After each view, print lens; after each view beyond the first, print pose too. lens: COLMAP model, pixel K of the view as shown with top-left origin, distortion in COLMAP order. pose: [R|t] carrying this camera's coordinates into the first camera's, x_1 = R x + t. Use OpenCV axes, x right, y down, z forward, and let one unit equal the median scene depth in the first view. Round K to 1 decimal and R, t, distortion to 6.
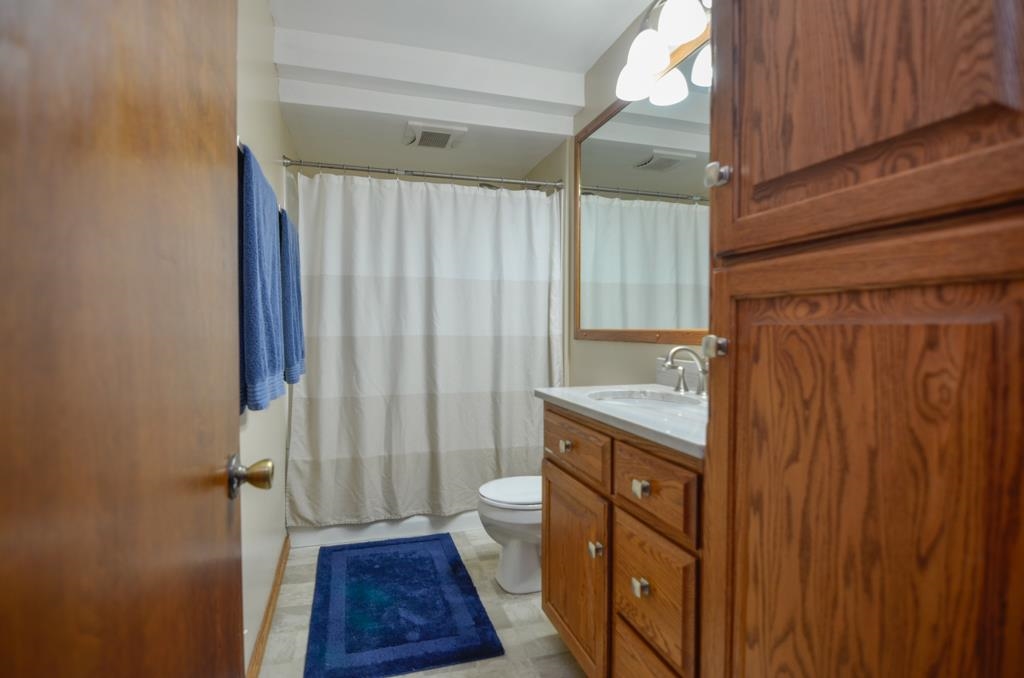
lens RADIAL K [[530.7, 0, 503.0], [0, 530.7, 343.5], [0, 0, 1]] dist [-0.000451, -0.008114]
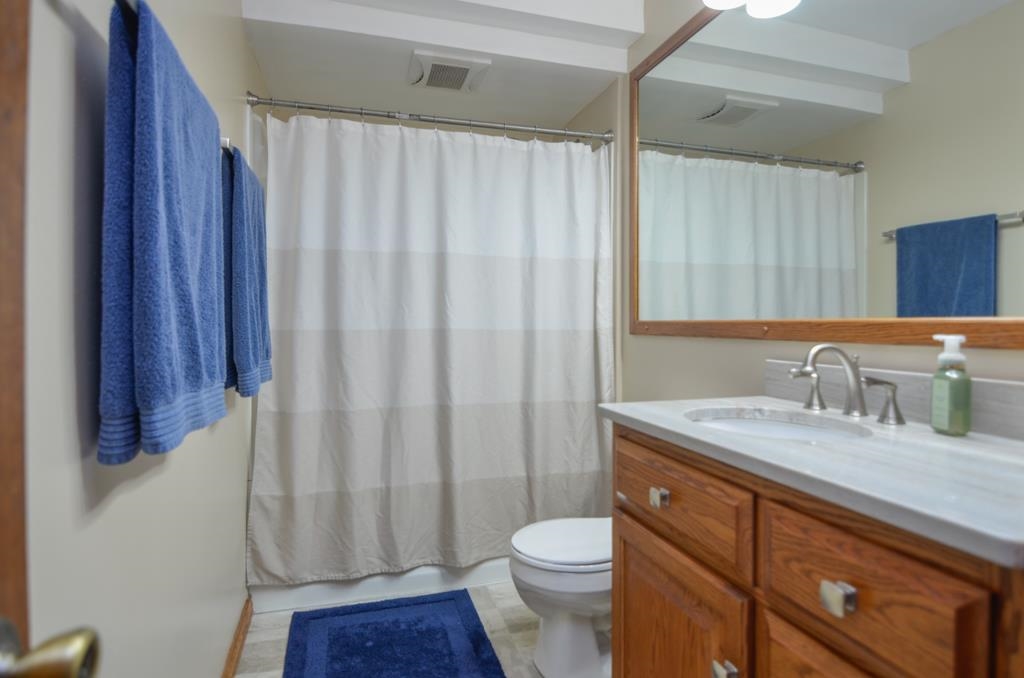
lens RADIAL K [[530.7, 0, 522.5], [0, 530.7, 333.3], [0, 0, 1]] dist [-0.000451, -0.008114]
pose [[0.999289, 0.001495, 0.037686, -0.051335], [-0.001028, 0.999922, -0.012424, 0.000579], [-0.037702, 0.012377, 0.999212, 0.238406]]
